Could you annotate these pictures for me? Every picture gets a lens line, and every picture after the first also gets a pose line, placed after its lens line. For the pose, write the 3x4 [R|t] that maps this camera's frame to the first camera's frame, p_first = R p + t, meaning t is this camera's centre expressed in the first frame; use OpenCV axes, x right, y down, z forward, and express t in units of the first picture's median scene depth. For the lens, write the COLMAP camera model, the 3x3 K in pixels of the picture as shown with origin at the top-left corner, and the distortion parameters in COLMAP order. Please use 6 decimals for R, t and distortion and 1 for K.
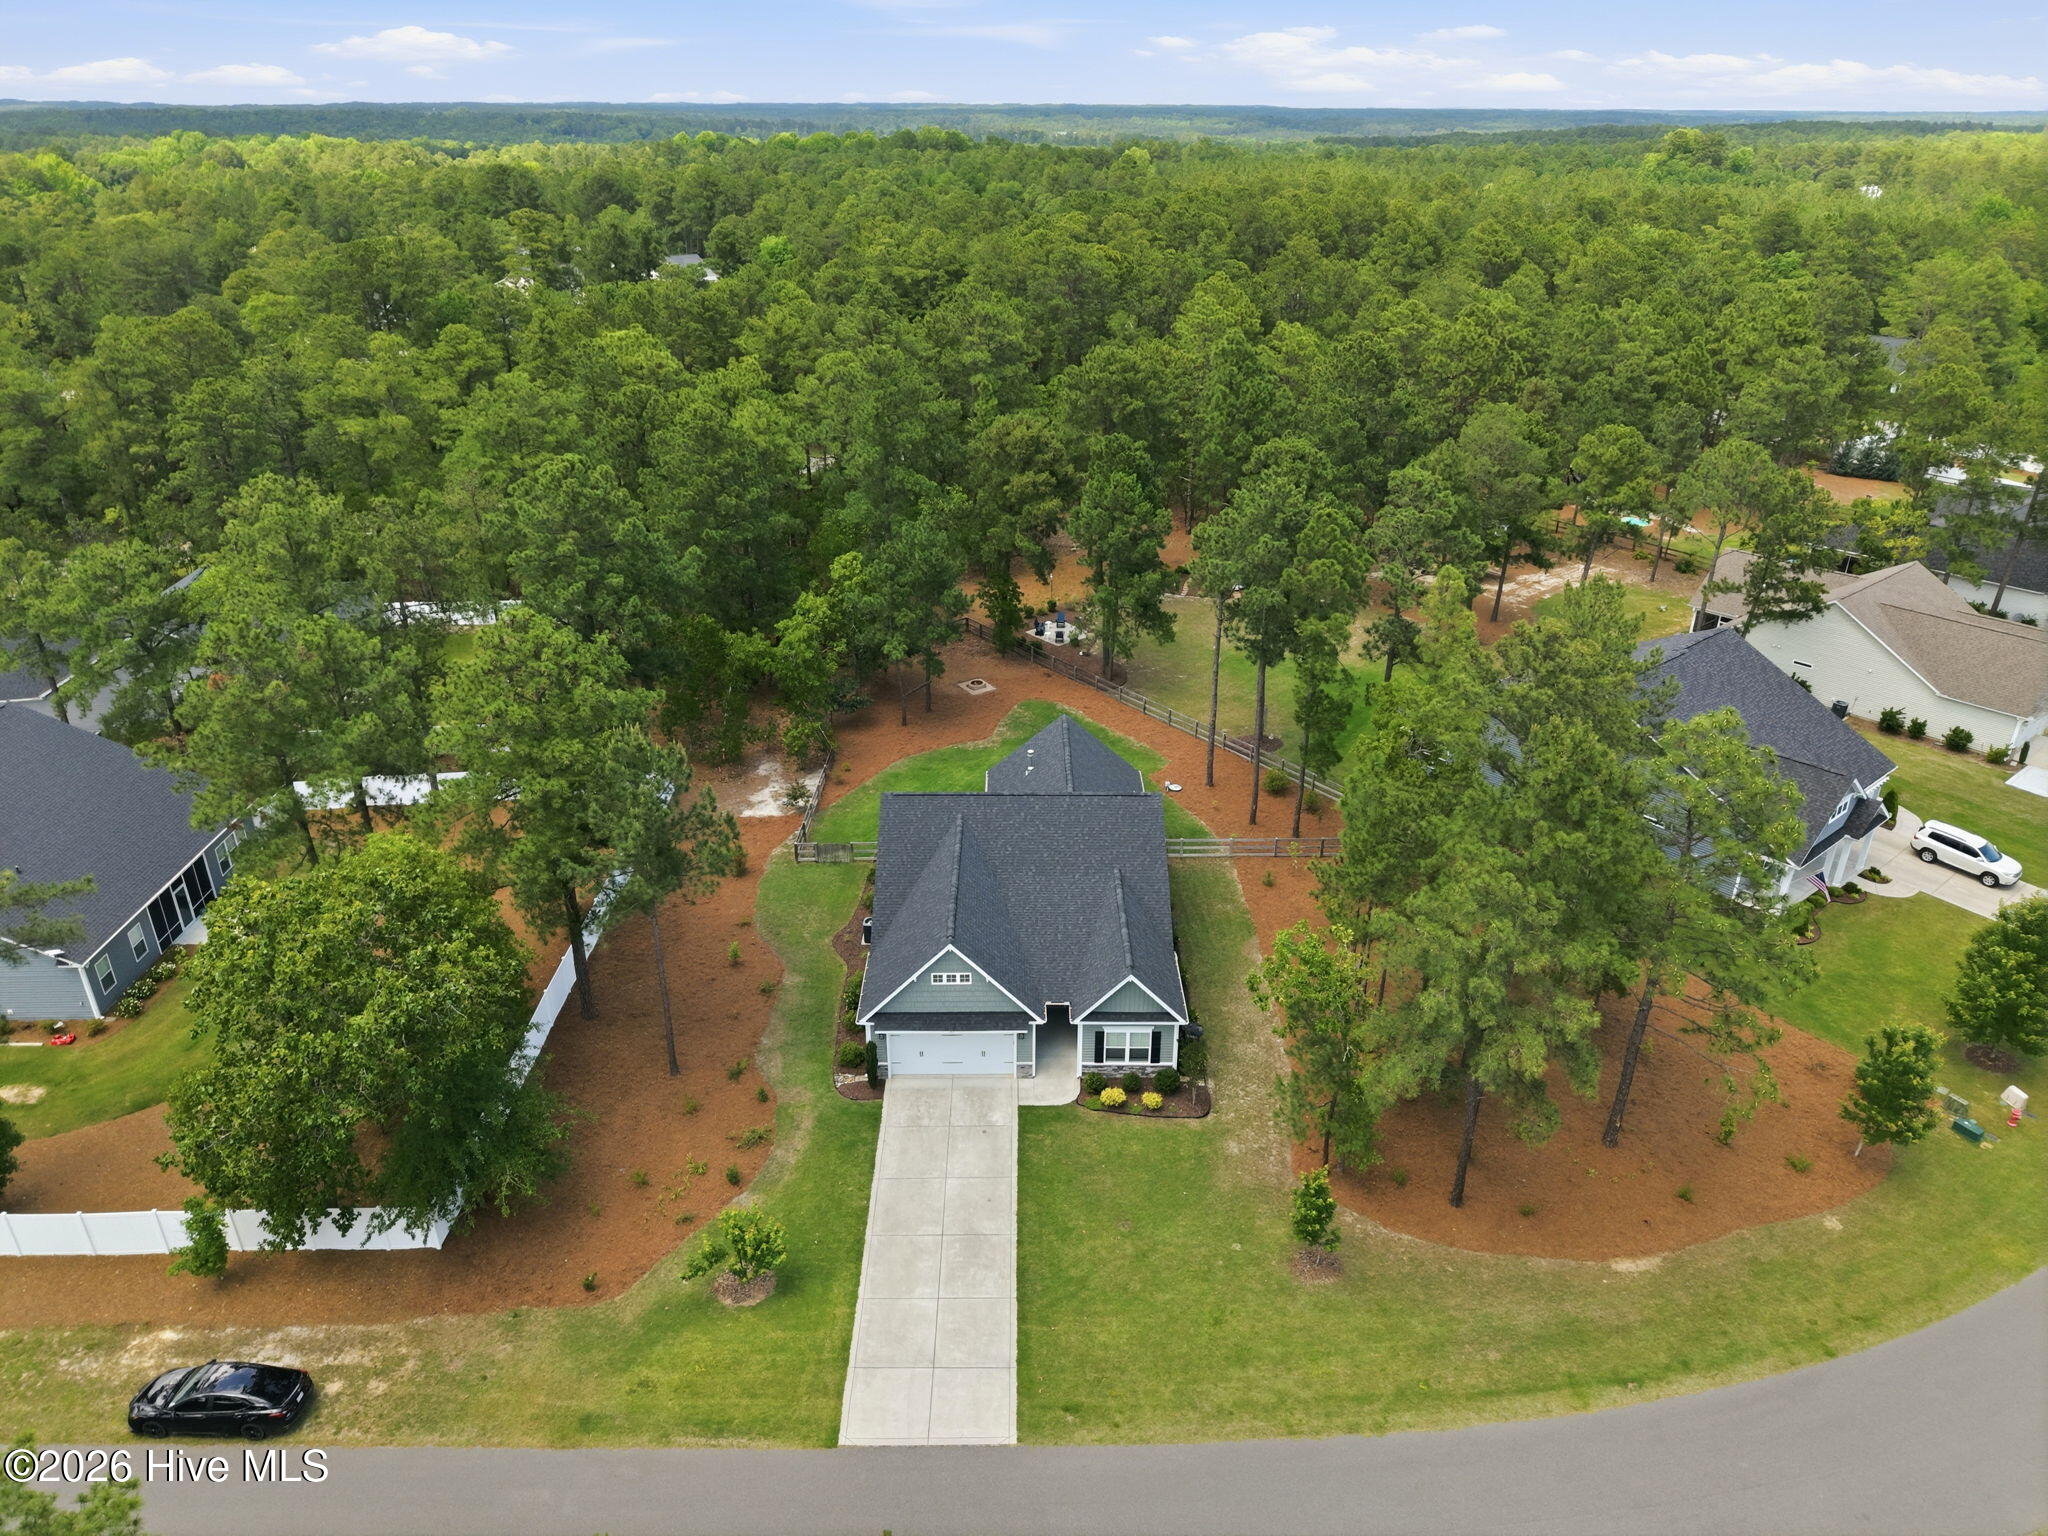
lens RADIAL K [[1342.5, 0, 1032.4], [0, 1342.5, 752.3], [0, 0, 1]] dist [0.016408, -0.012529]
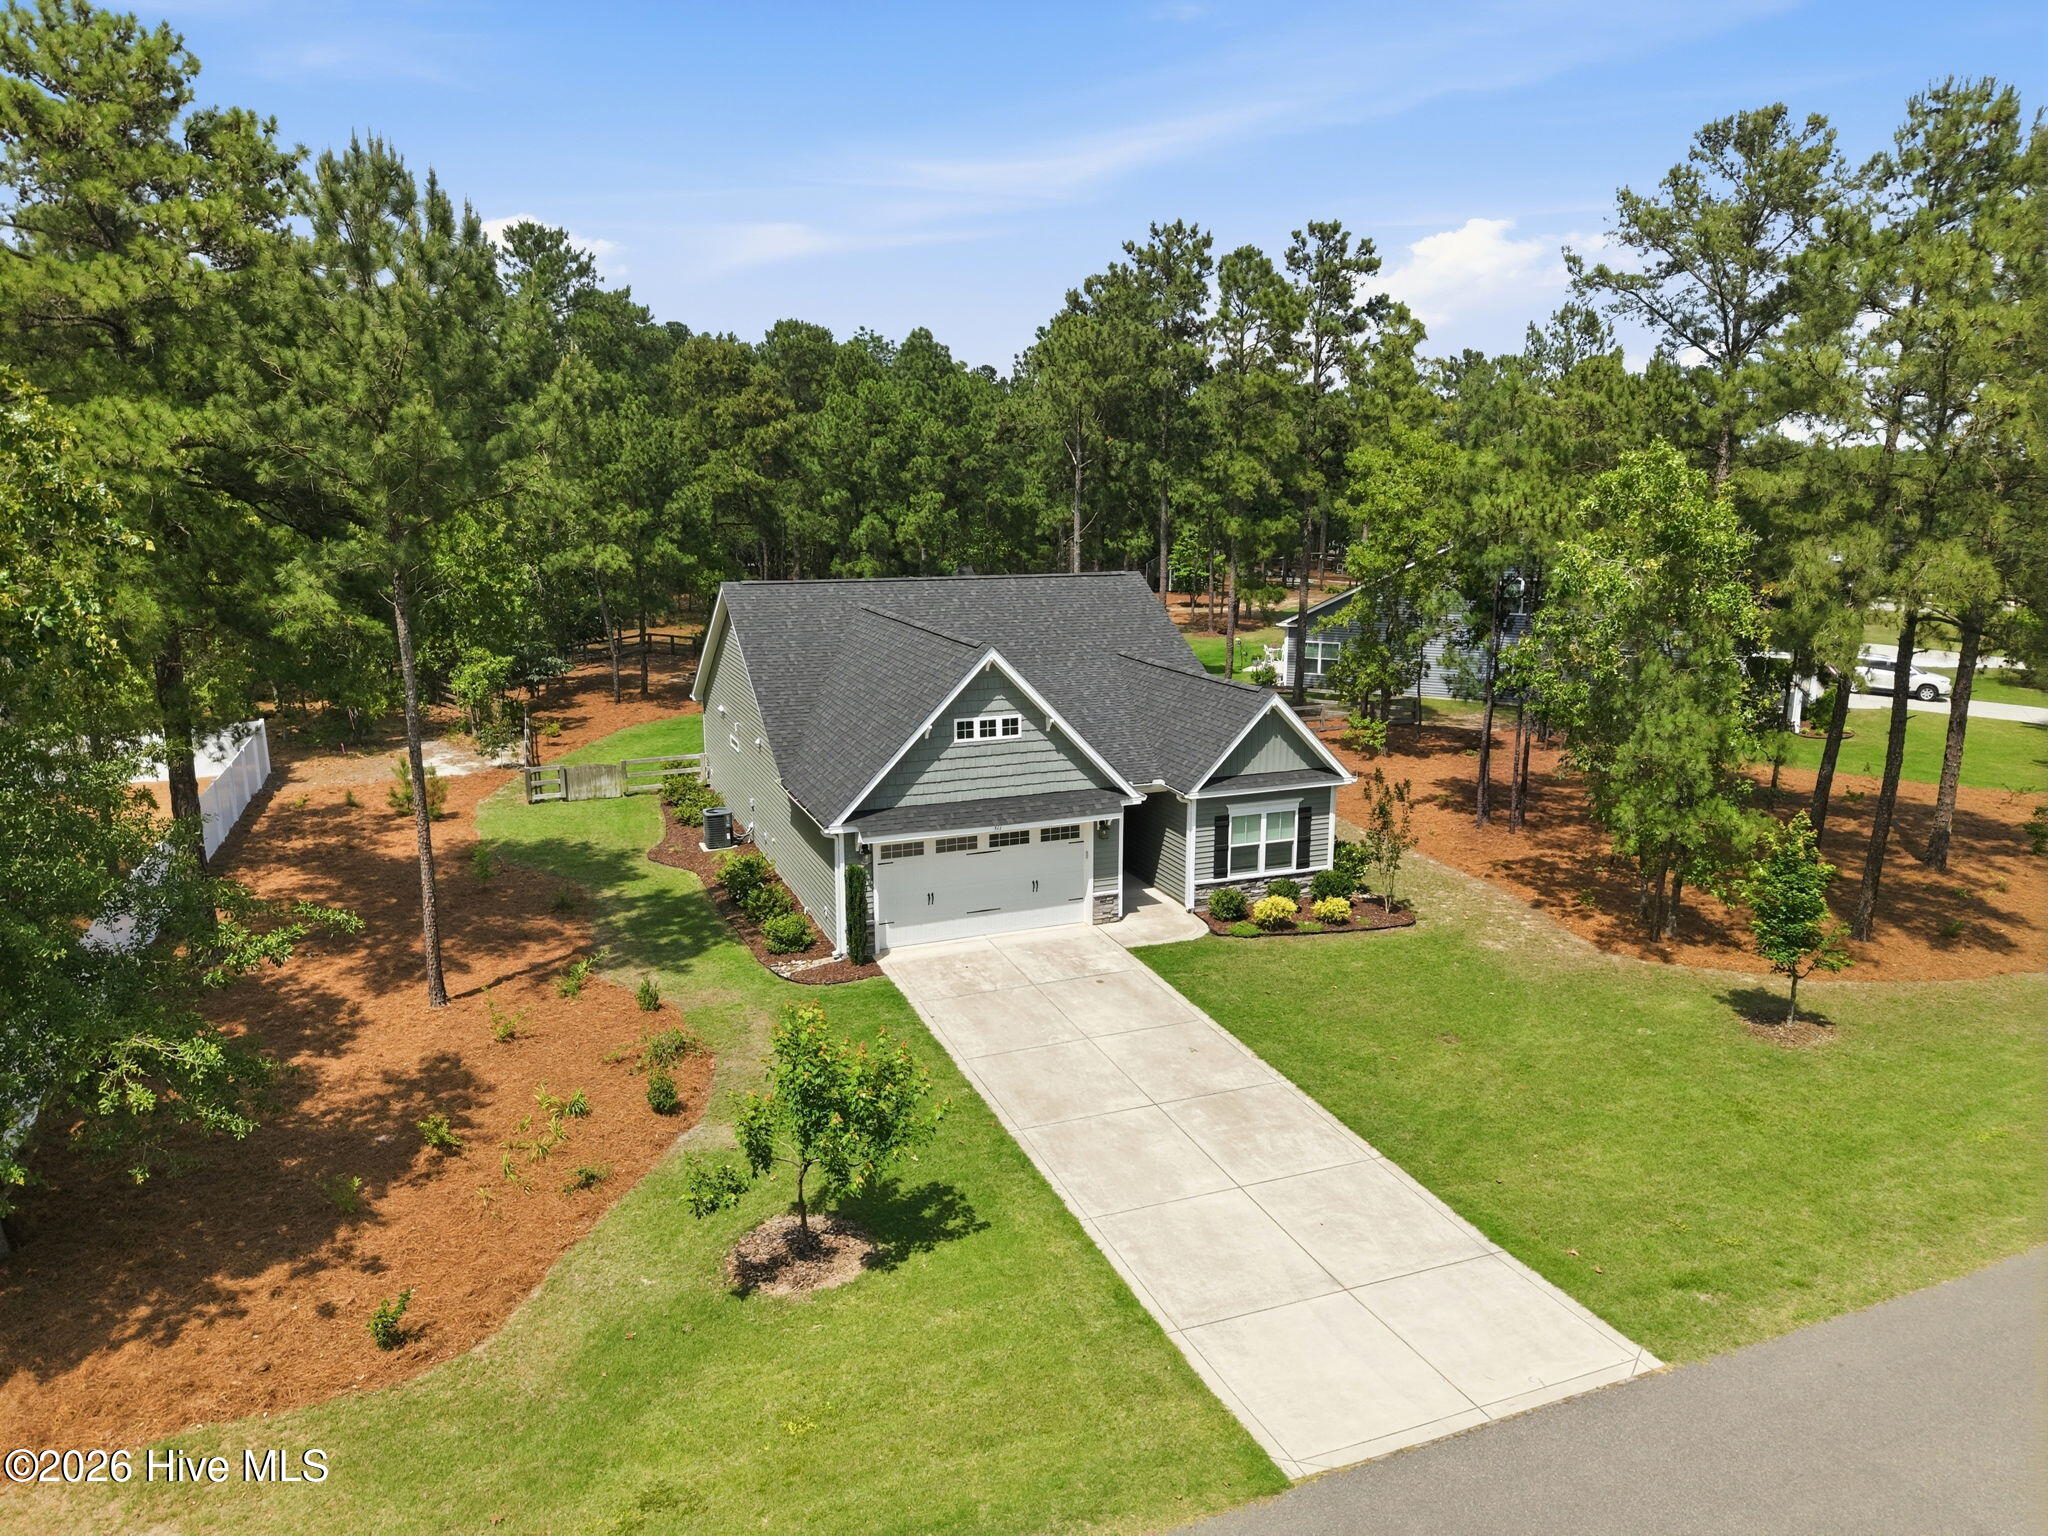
lens RADIAL K [[1342.5, 0, 1023.3], [0, 1342.5, 776.4], [0, 0, 1]] dist [0.016408, -0.012529]
pose [[0.933230, -0.081028, 0.350023, -0.244465], [0.152767, 0.971272, -0.182465, 0.294422], [-0.325183, 0.223754, 0.918798, 0.495993]]
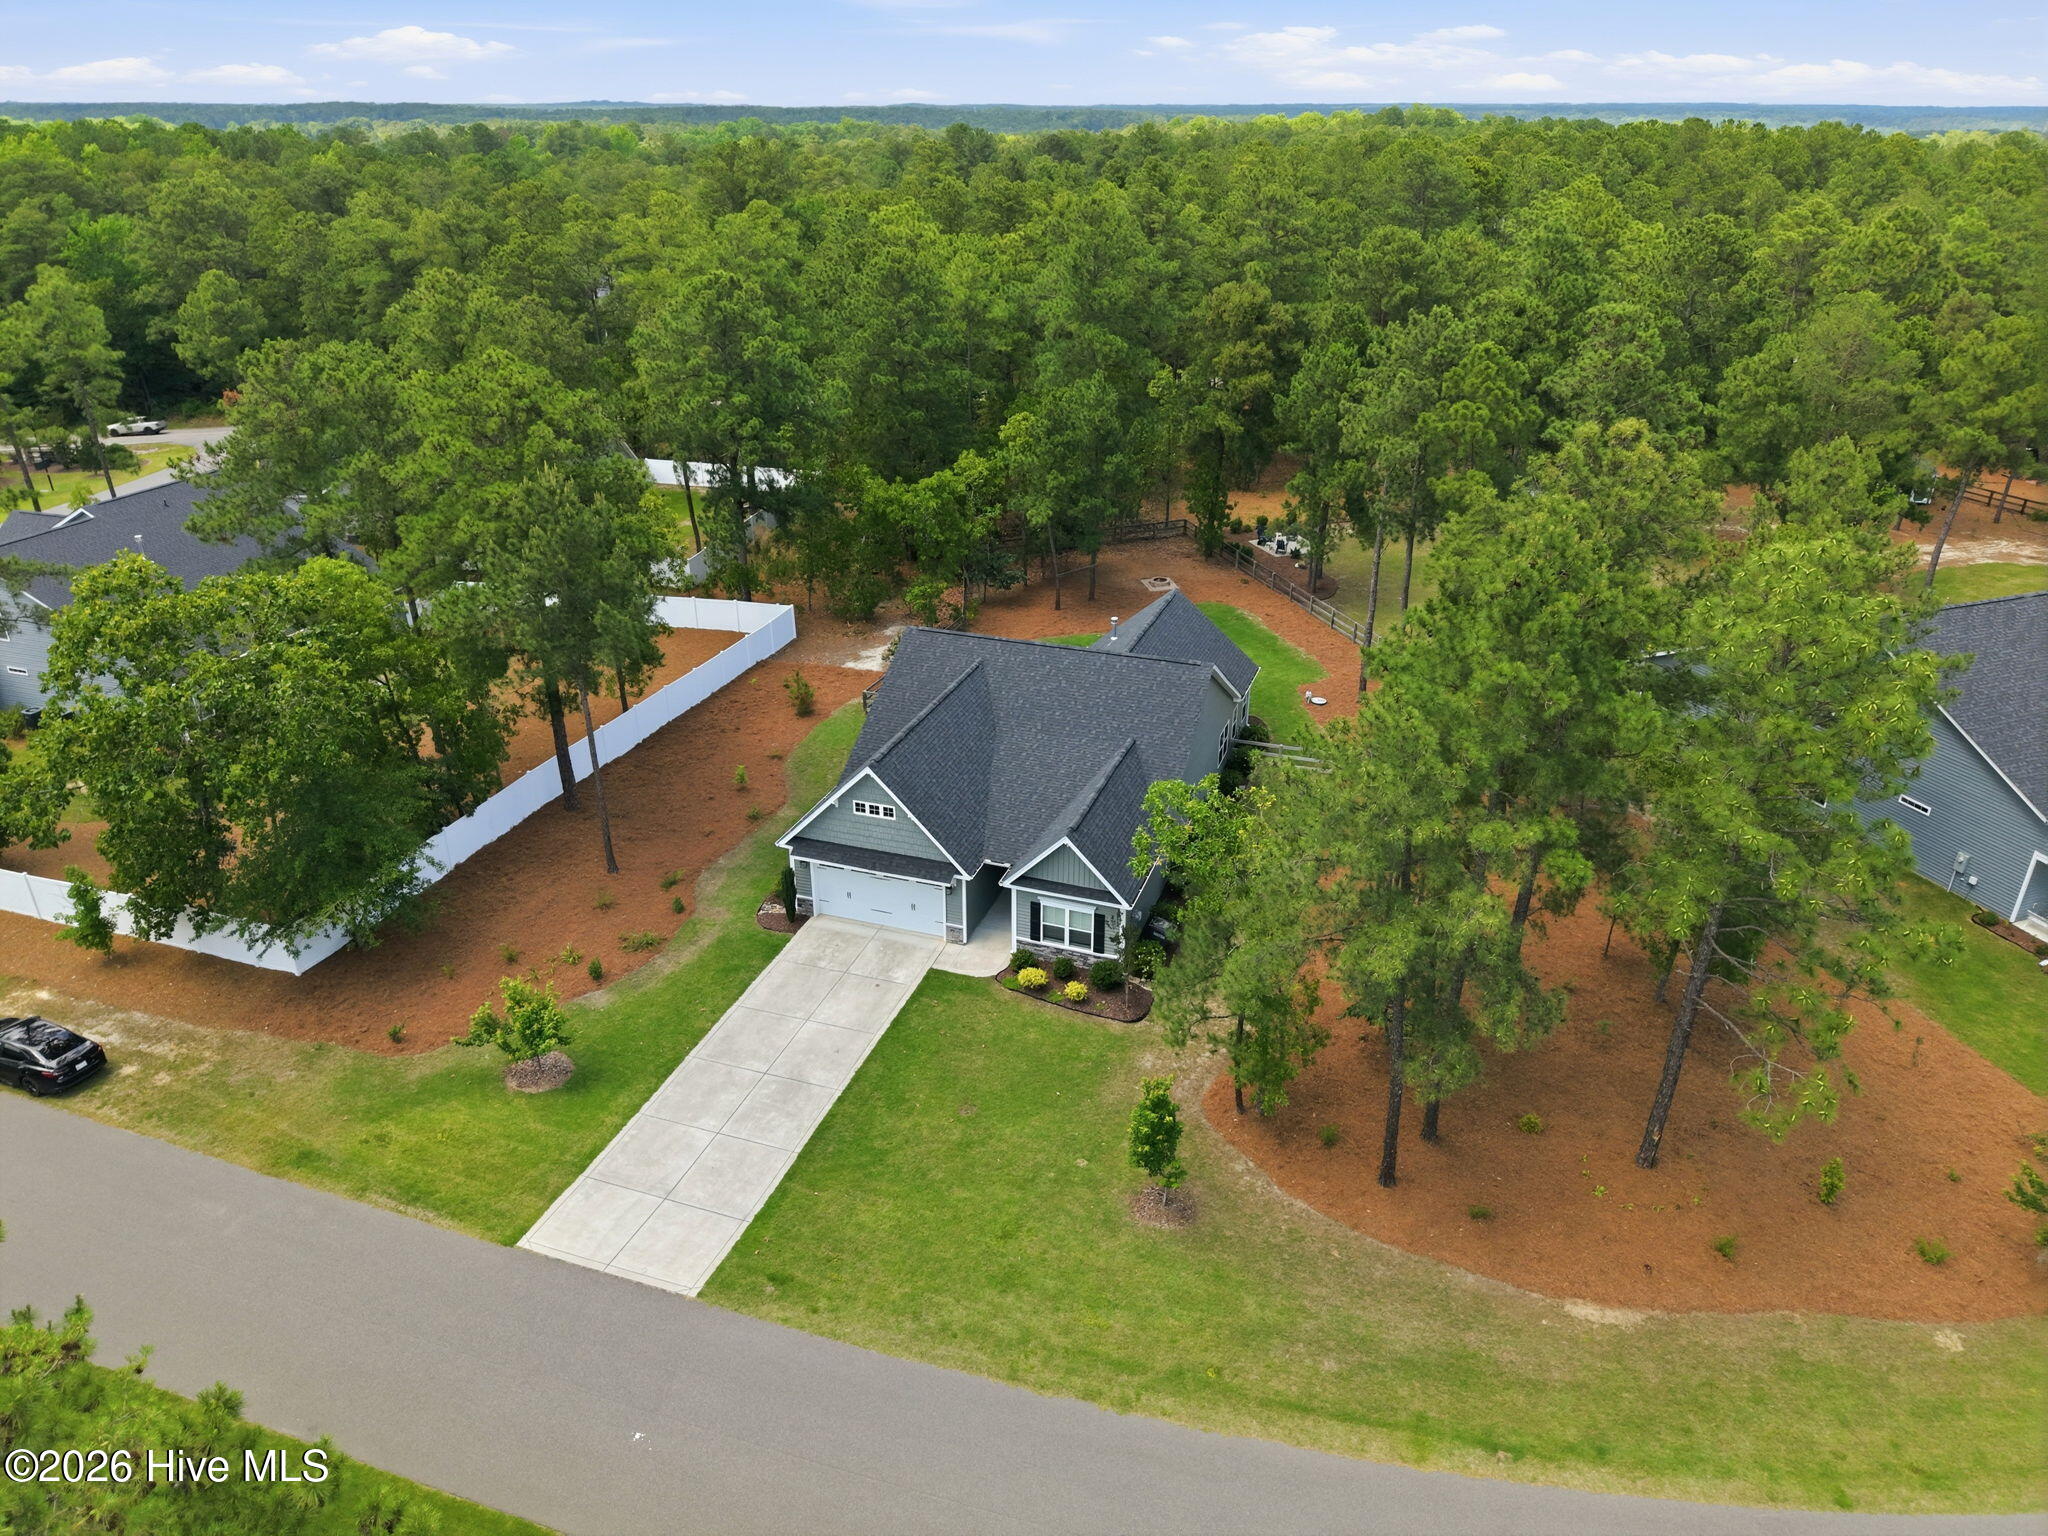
lens RADIAL K [[1342.5, 0, 1037.4], [0, 1342.5, 769.3], [0, 0, 1]] dist [0.016408, -0.012529]
pose [[0.944409, 0.144235, -0.295446, 0.297487], [-0.140080, 0.989511, 0.035300, 0.098089], [0.297438, 0.008049, 0.954707, 0.198886]]
